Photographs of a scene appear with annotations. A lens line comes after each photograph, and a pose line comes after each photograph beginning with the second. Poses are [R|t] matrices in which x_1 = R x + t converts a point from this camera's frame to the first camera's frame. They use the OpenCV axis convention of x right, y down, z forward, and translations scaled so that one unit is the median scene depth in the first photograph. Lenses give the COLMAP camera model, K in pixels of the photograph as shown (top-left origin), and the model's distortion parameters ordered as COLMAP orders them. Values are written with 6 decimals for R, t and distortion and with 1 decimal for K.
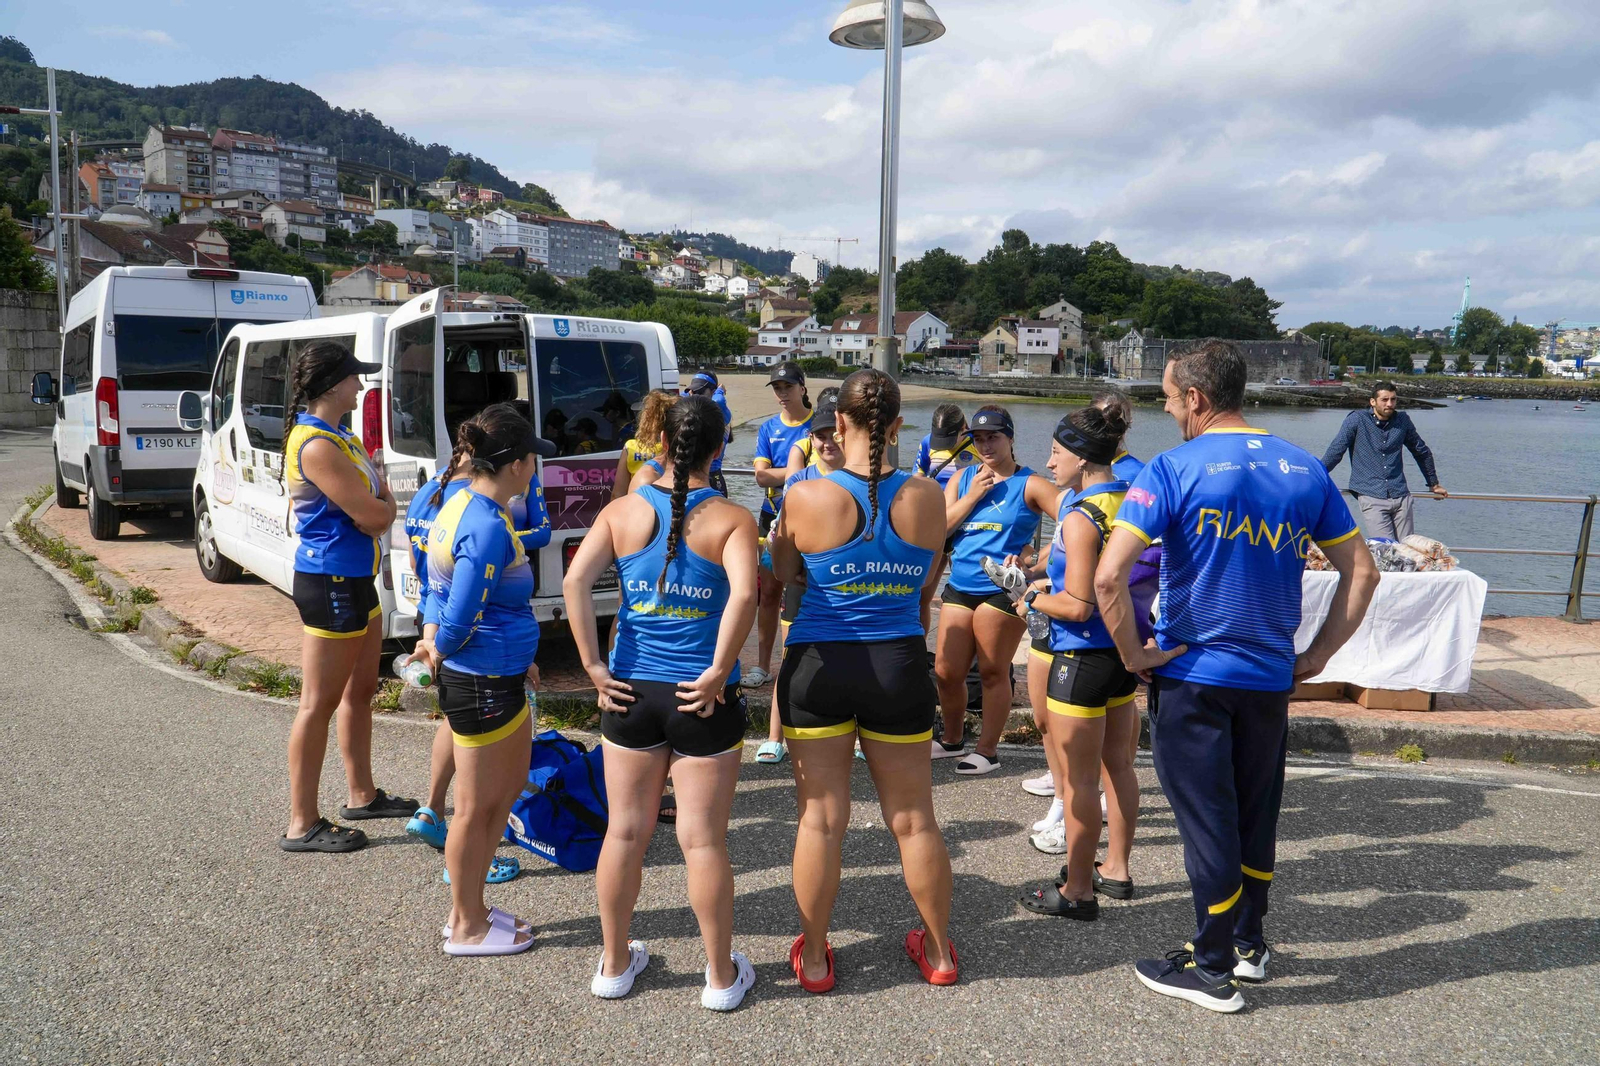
lens RADIAL K [[1267.2, 0, 797.0], [0, 1267.2, 531.3], [0, 0, 1]] dist [-0.008321, -0.036987]
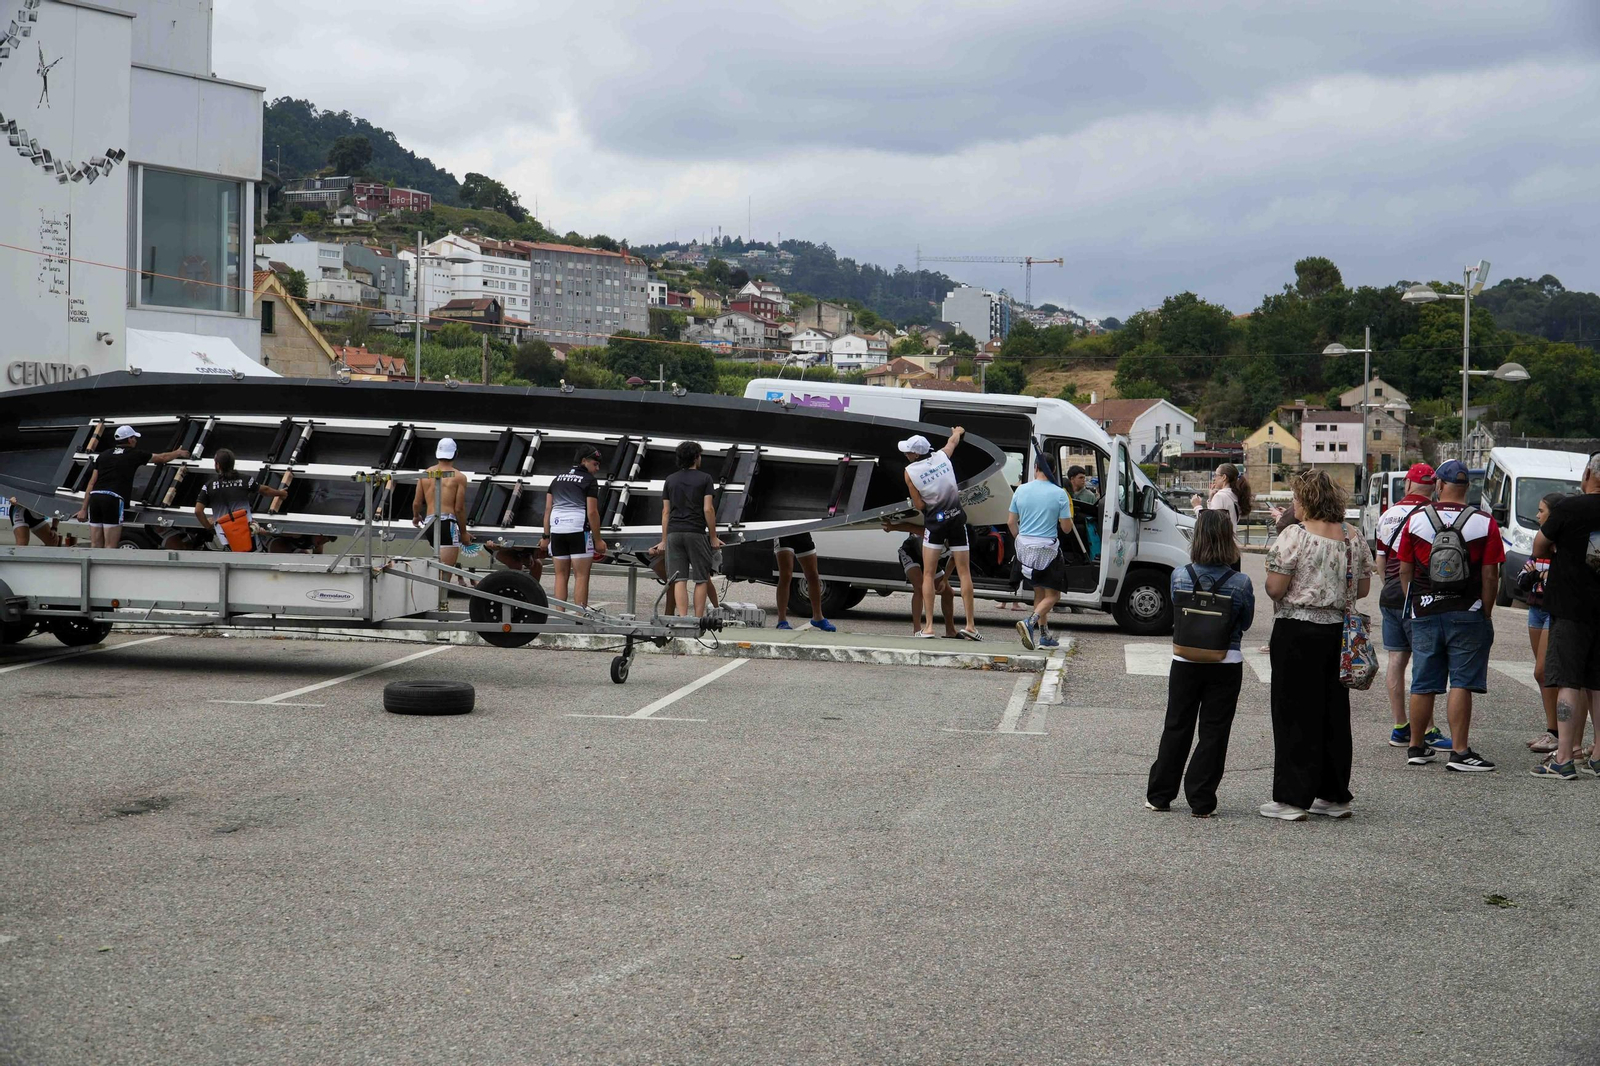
lens RADIAL K [[2536.3, 0, 798.2], [0, 2536.3, 536.9], [0, 0, 1]] dist [-0.255397, 0.000000]
pose [[0.997970, -0.012549, -0.062433, -0.000315], [0.005484, 0.993685, -0.112073, 0.027773], [0.063445, 0.111503, 0.991737, -0.200134]]
